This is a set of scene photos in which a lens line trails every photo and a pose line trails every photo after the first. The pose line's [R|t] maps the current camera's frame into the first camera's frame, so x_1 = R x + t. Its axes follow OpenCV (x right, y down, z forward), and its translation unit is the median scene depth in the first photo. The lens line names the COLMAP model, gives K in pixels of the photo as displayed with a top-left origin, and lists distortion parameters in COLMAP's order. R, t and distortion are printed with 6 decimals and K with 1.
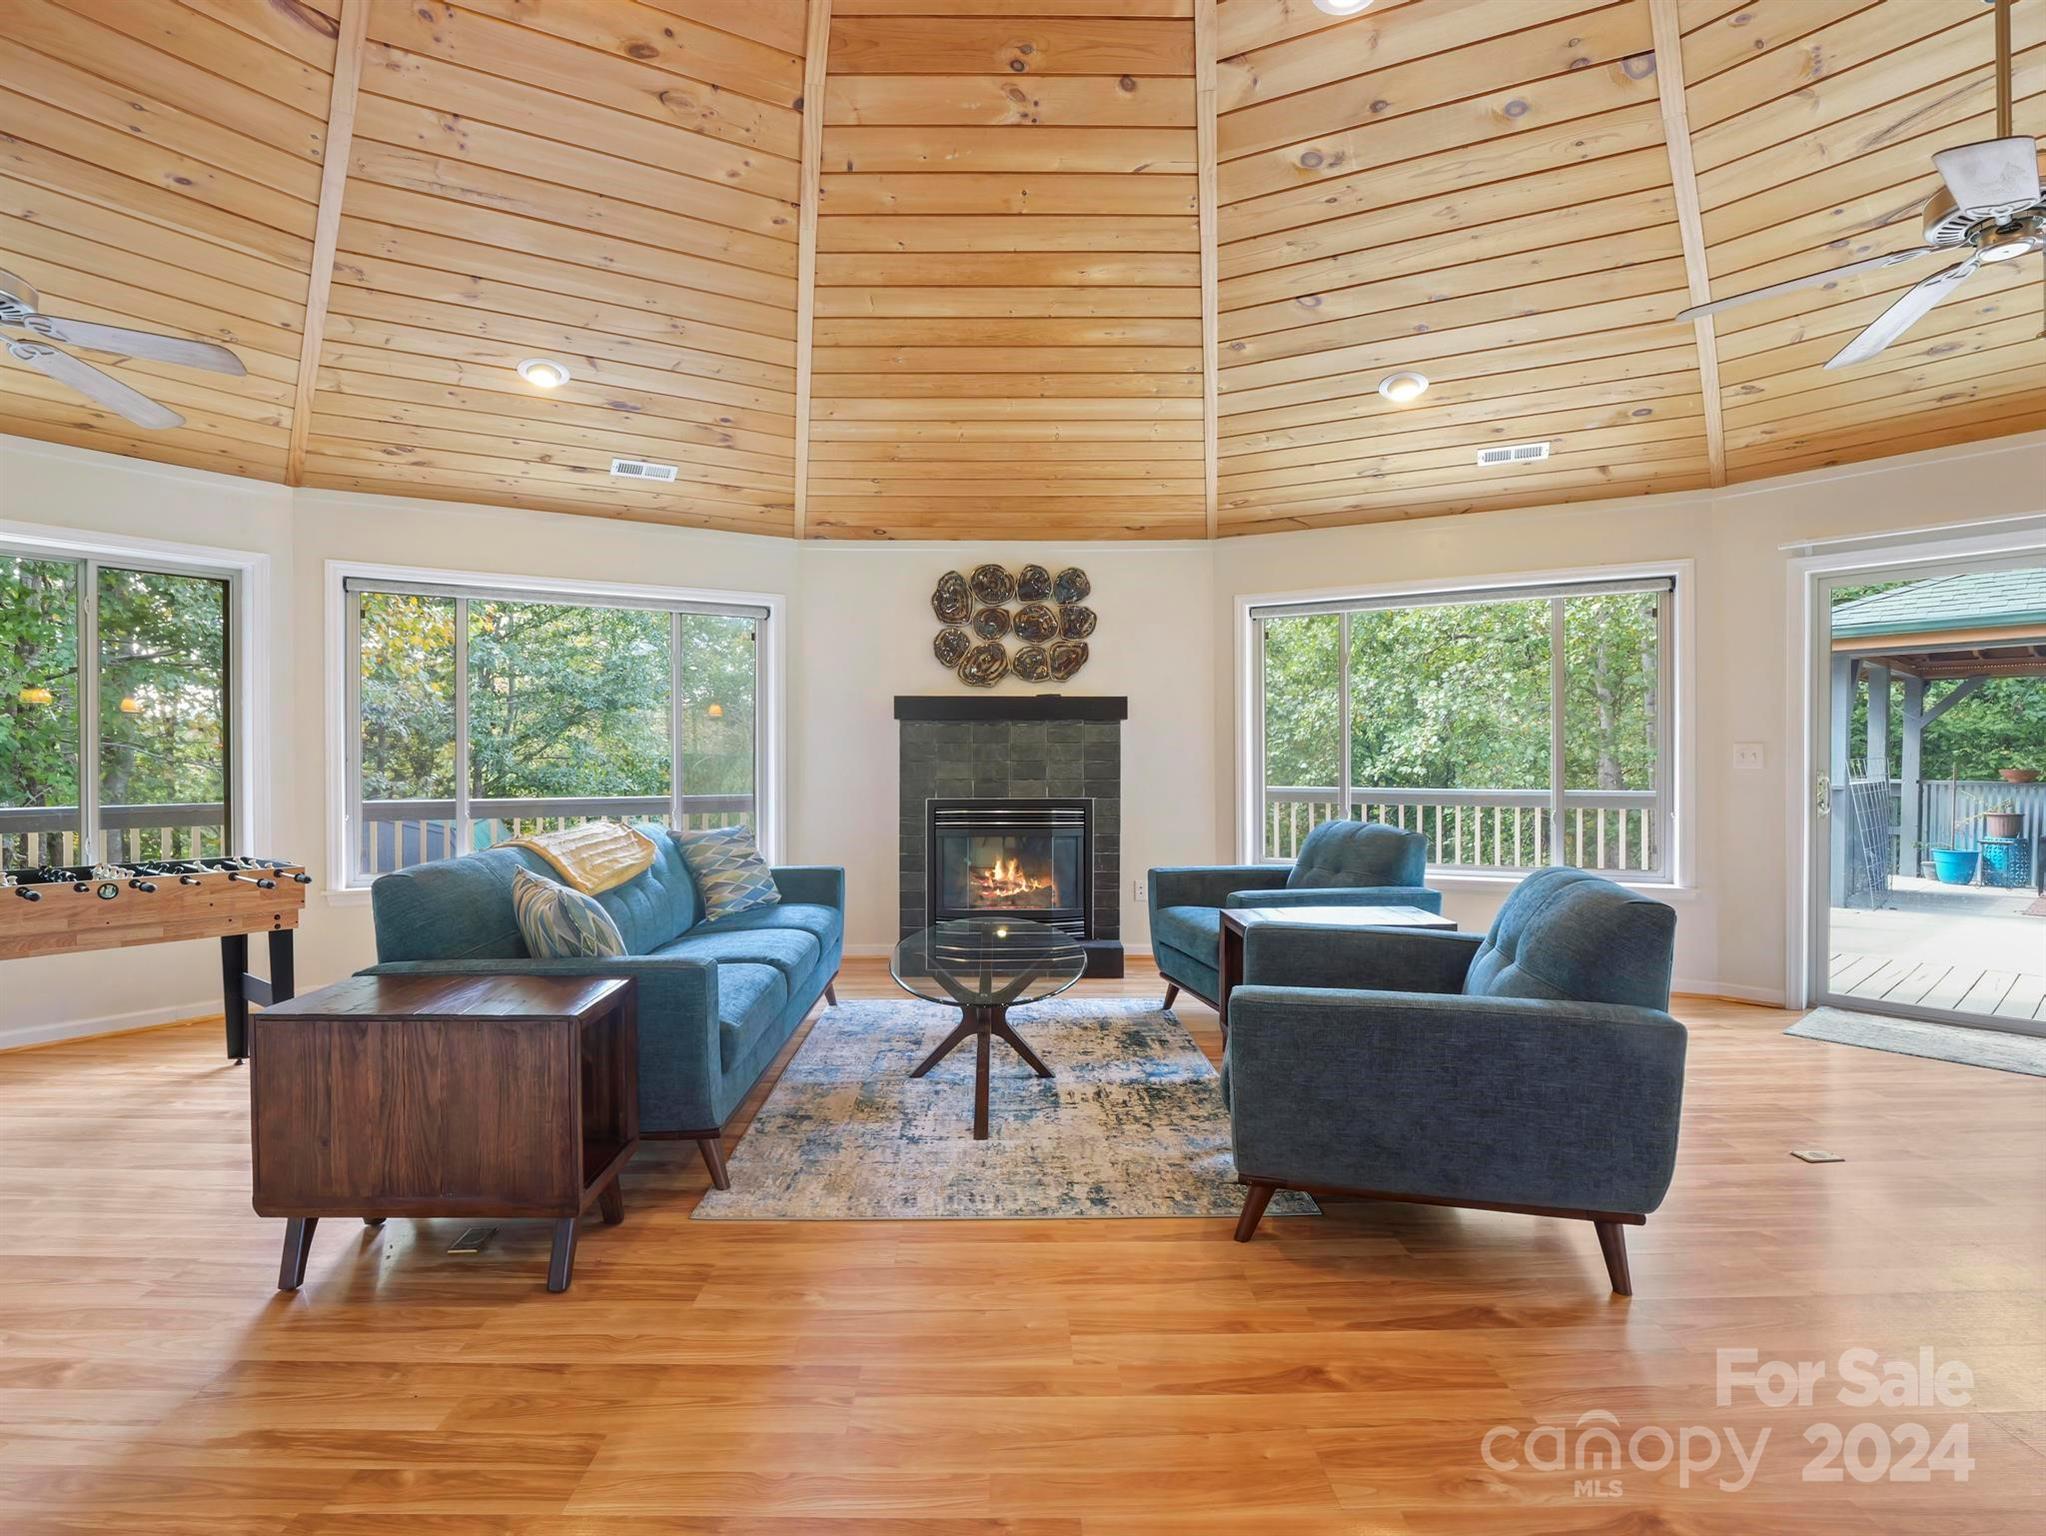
lens RADIAL K [[986.9, 0, 1020.1], [0, 986.9, 773.5], [0, 0, 1]] dist [-0.015033, -0.001008]
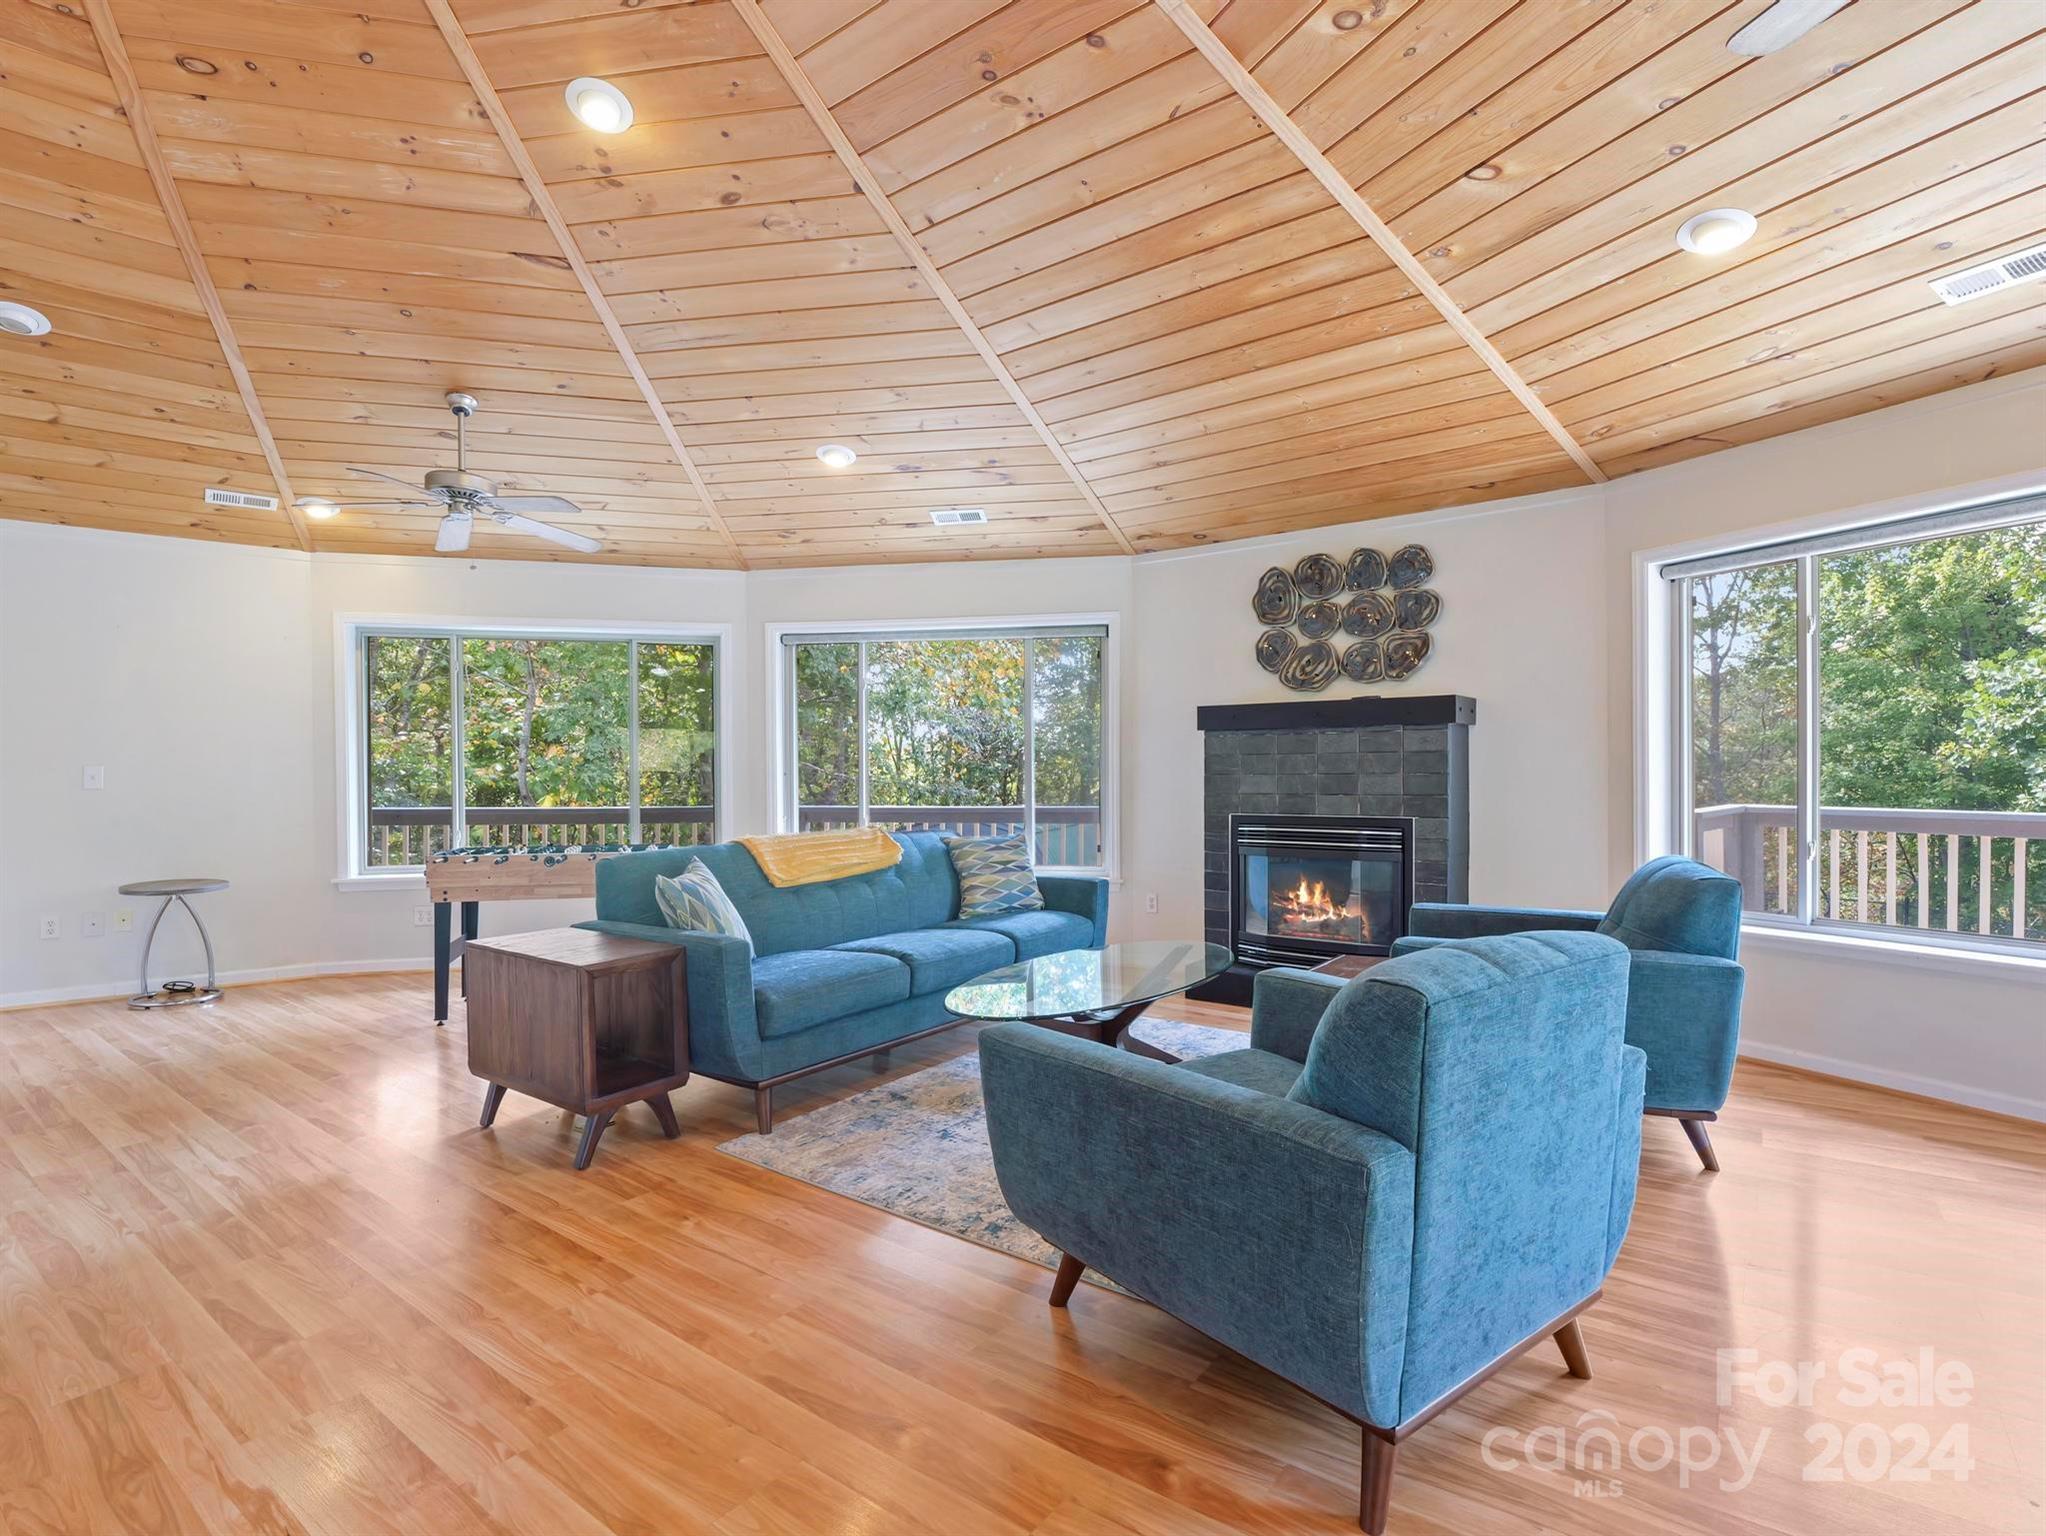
lens RADIAL K [[1011.3, 0, 1000.4], [0, 1011.3, 791.6], [0, 0, 1]] dist [0.001660, -0.014993]
pose [[0.786610, 0.008444, -0.617392, 0.371244], [-0.004251, 0.999957, 0.008260, -0.003141], [0.617435, -0.003873, 0.786612, 0.115066]]
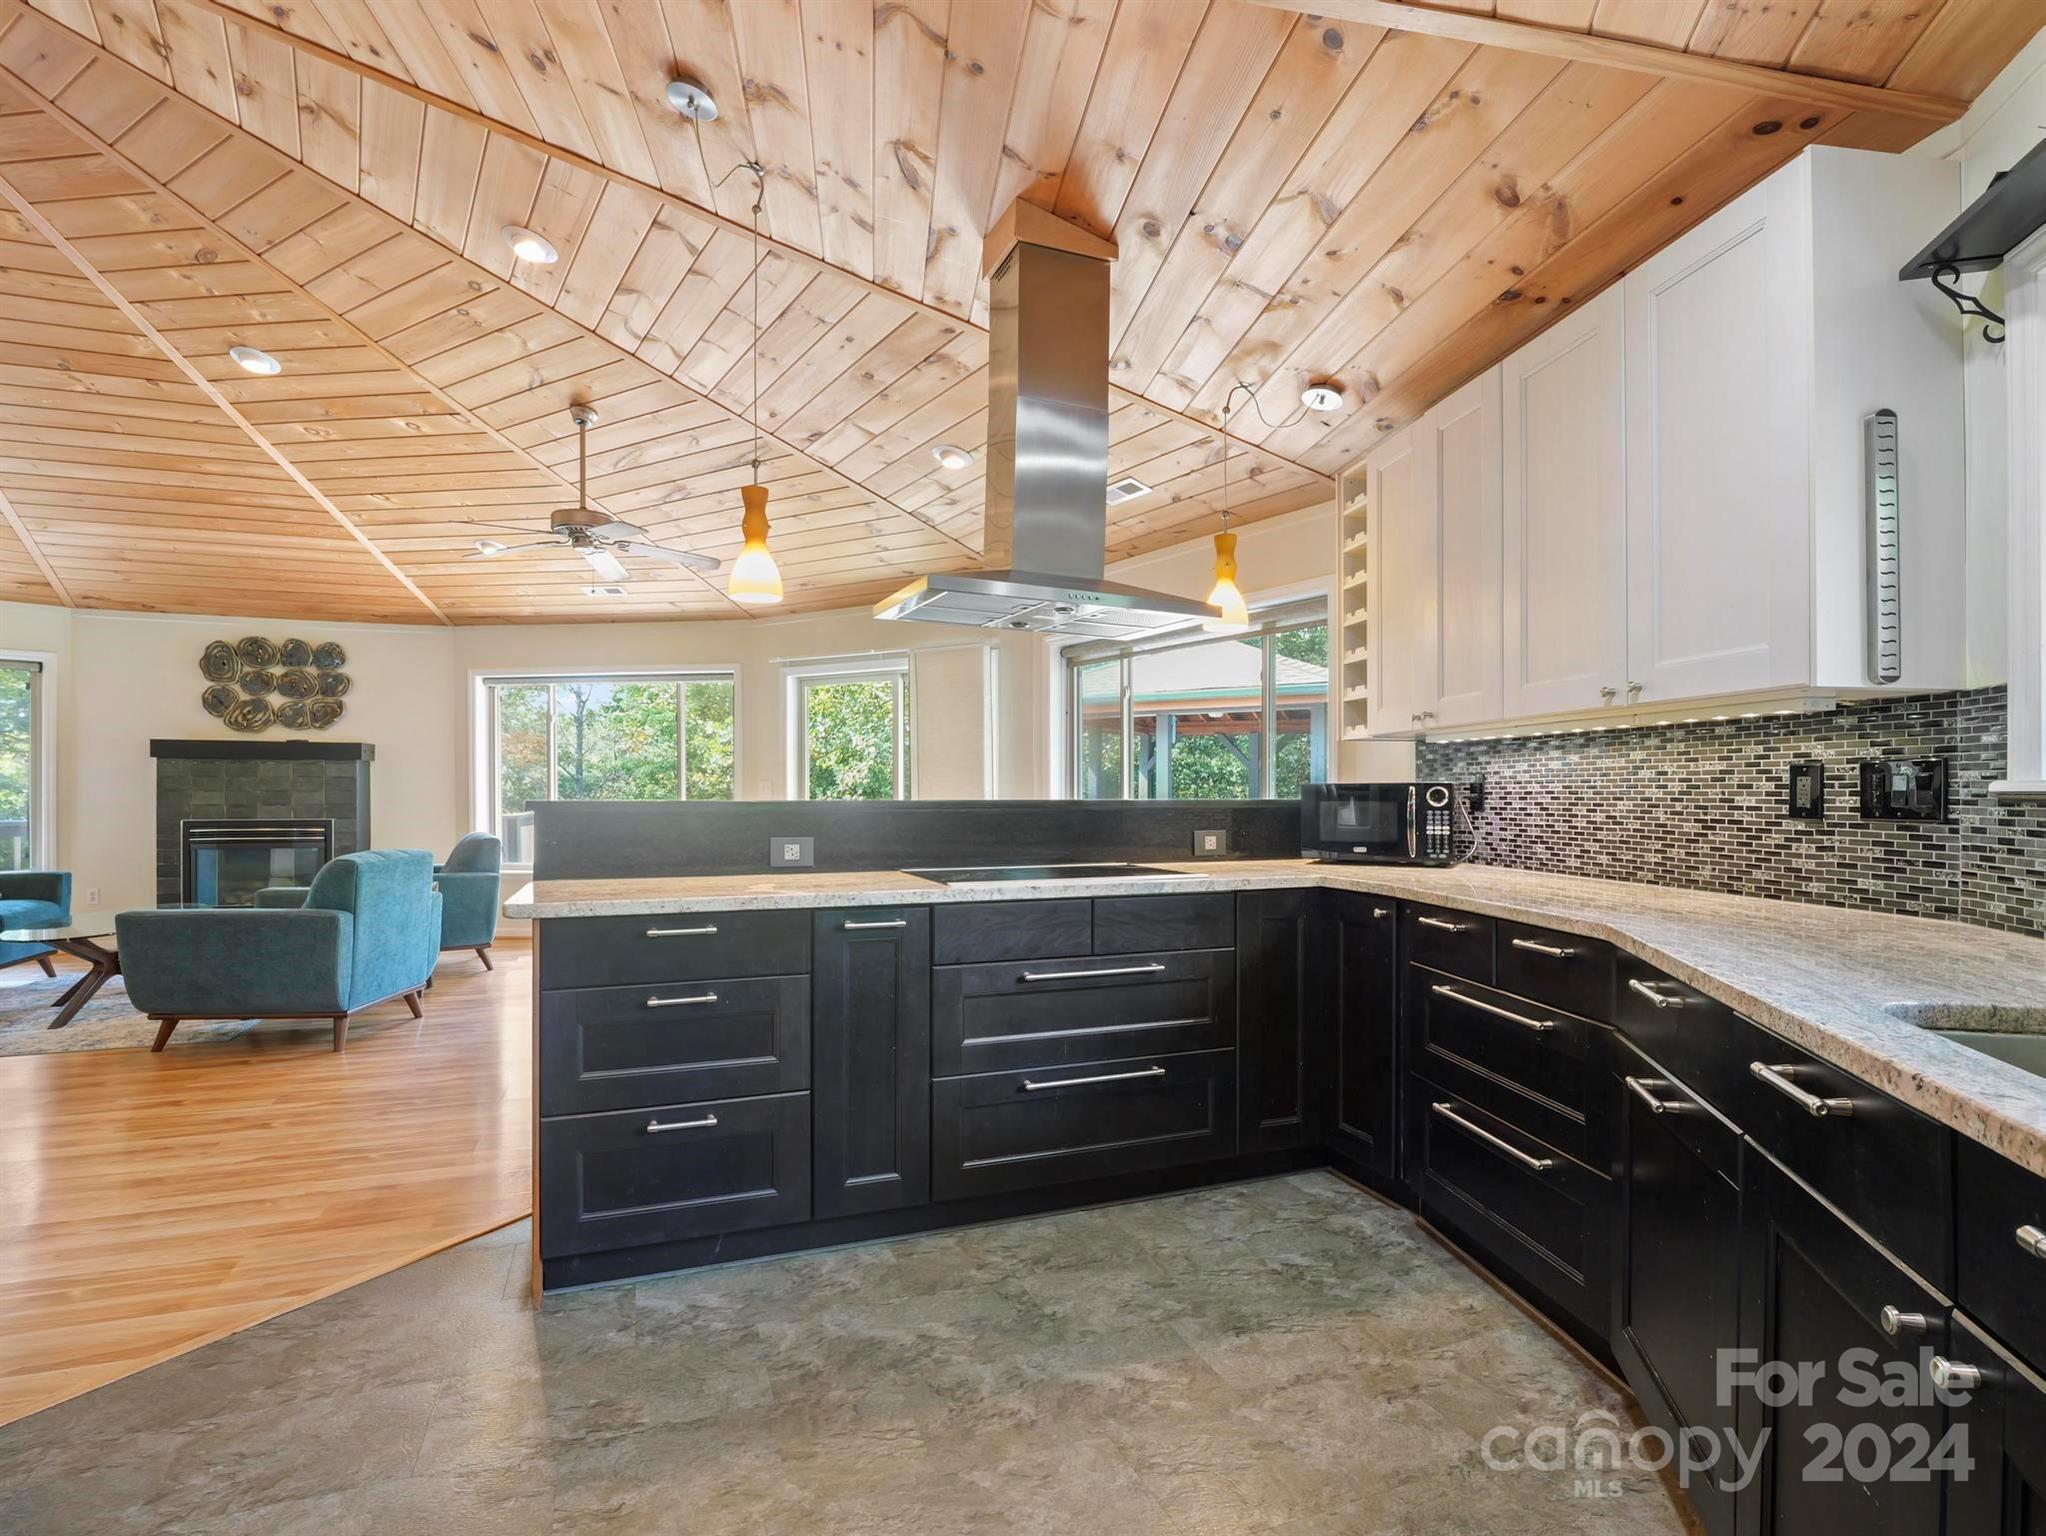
lens RADIAL K [[982.8, 0, 1020.9], [0, 982.8, 797.6], [0, 0, 1]] dist [-0.023325, -0.000056]
pose [[0.936270, 0.001737, 0.351278, 0.541065], [0.000804, 0.999975, -0.007086, 0.006945], [-0.351281, 0.006917, 0.936244, -0.613214]]
